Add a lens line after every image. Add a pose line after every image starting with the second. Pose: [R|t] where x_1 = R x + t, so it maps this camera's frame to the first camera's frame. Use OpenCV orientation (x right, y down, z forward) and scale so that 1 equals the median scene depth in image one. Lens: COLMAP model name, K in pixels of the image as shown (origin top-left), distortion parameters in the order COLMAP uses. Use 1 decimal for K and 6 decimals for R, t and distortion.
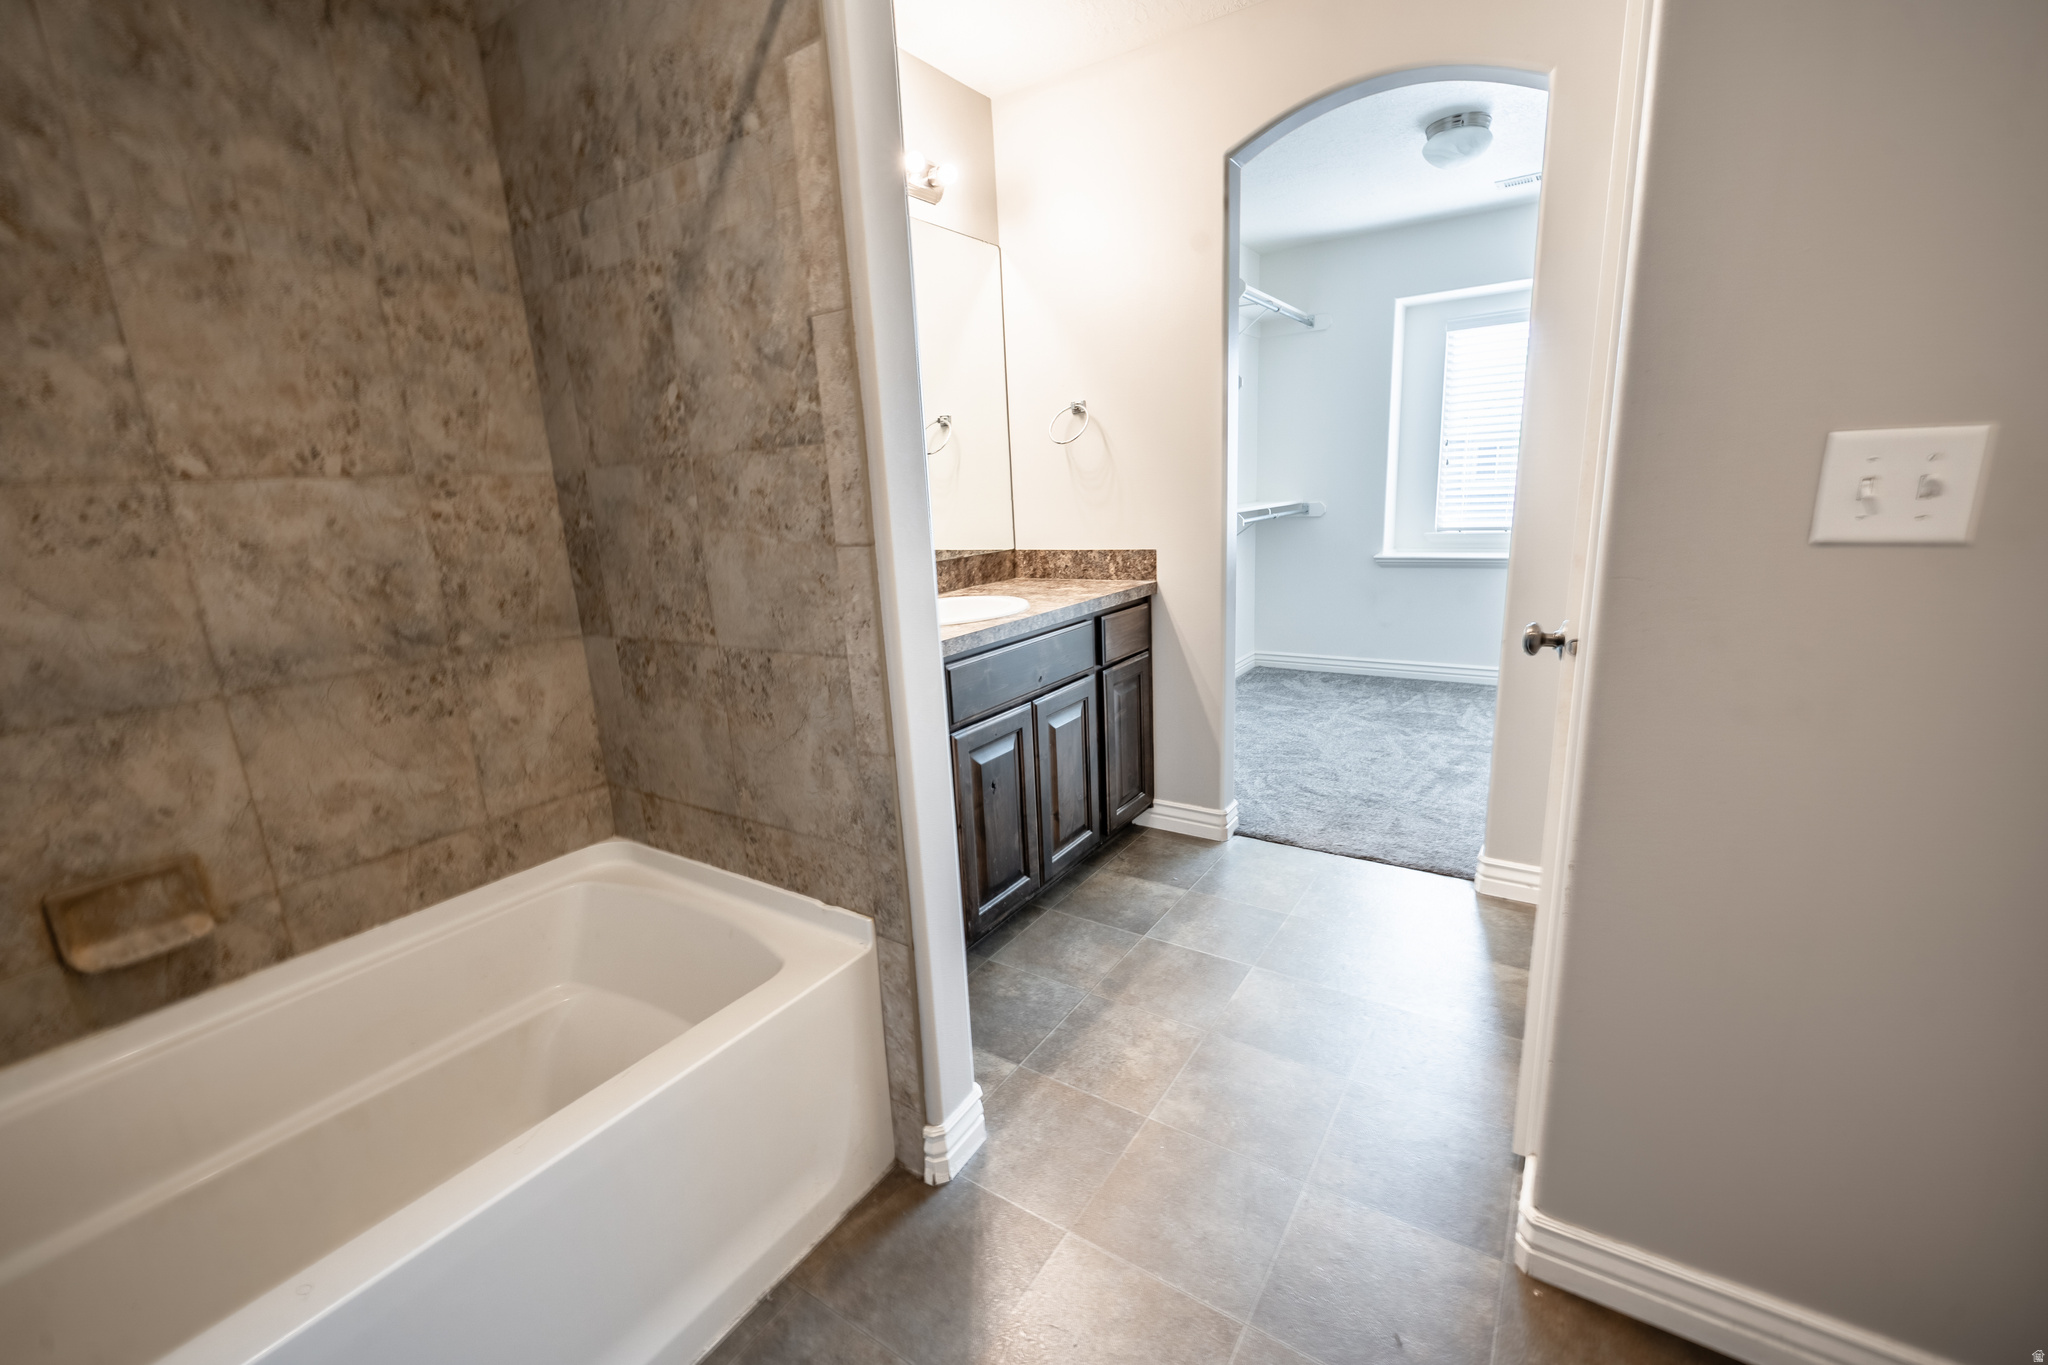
lens RADIAL K [[841.4, 0, 1026.8], [0, 841.4, 680.1], [0, 0, 1]] dist [-0.002251, -0.000398]
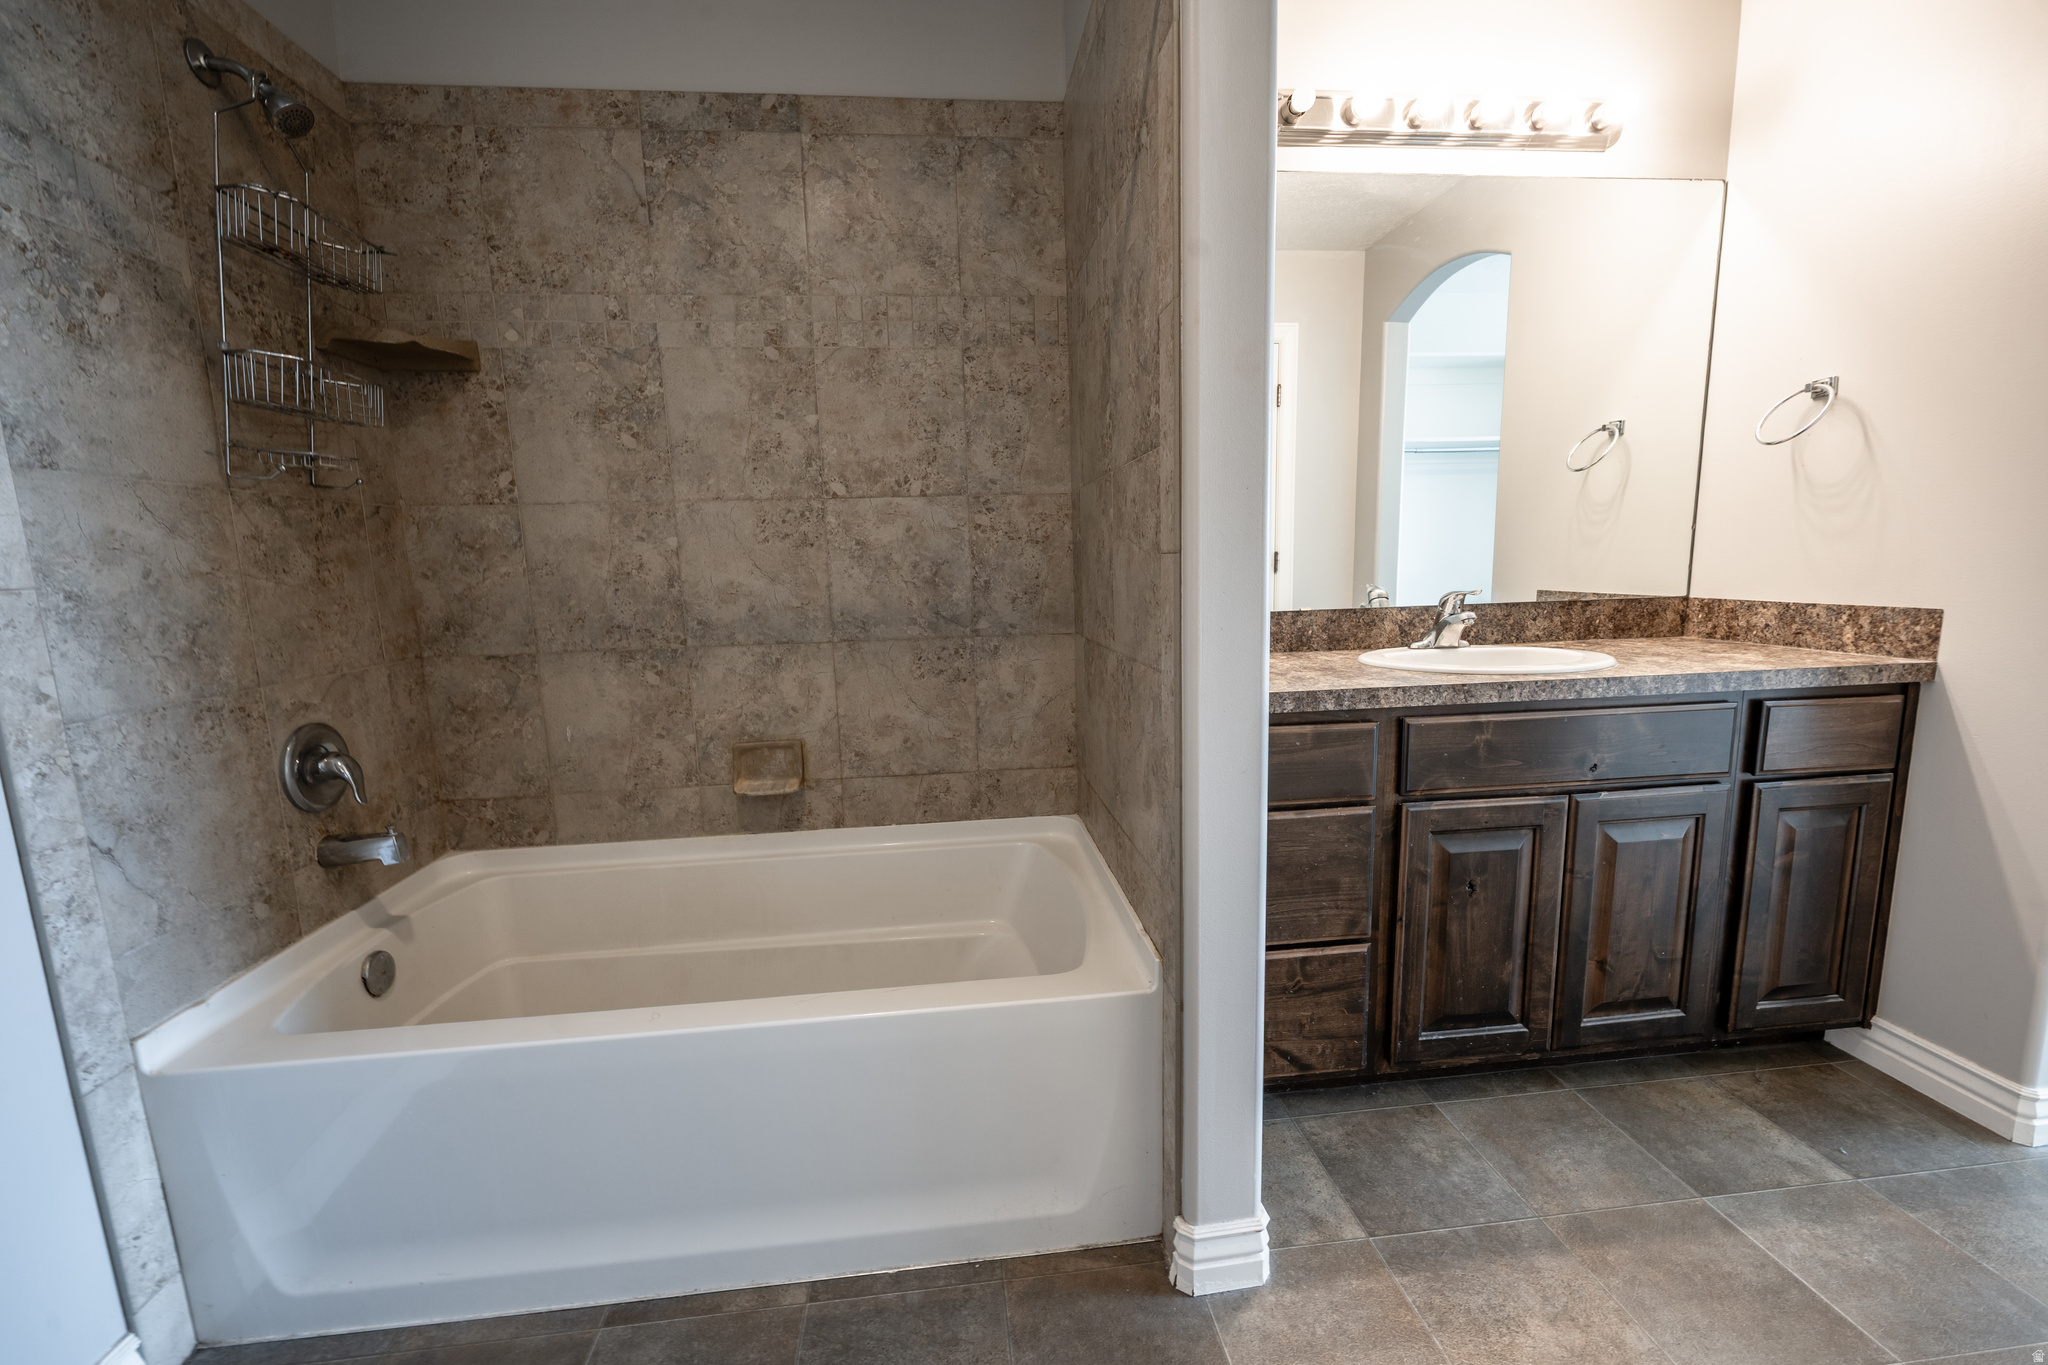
lens RADIAL K [[834.8, 0, 1033.1], [0, 834.8, 682.1], [0, 0, 1]] dist [0.000170, -0.000467]
pose [[0.646225, 0.142440, -0.749736, 0.320300], [-0.175464, 0.983839, 0.035677, -0.020045], [0.742702, 0.108496, 0.660774, 0.225927]]
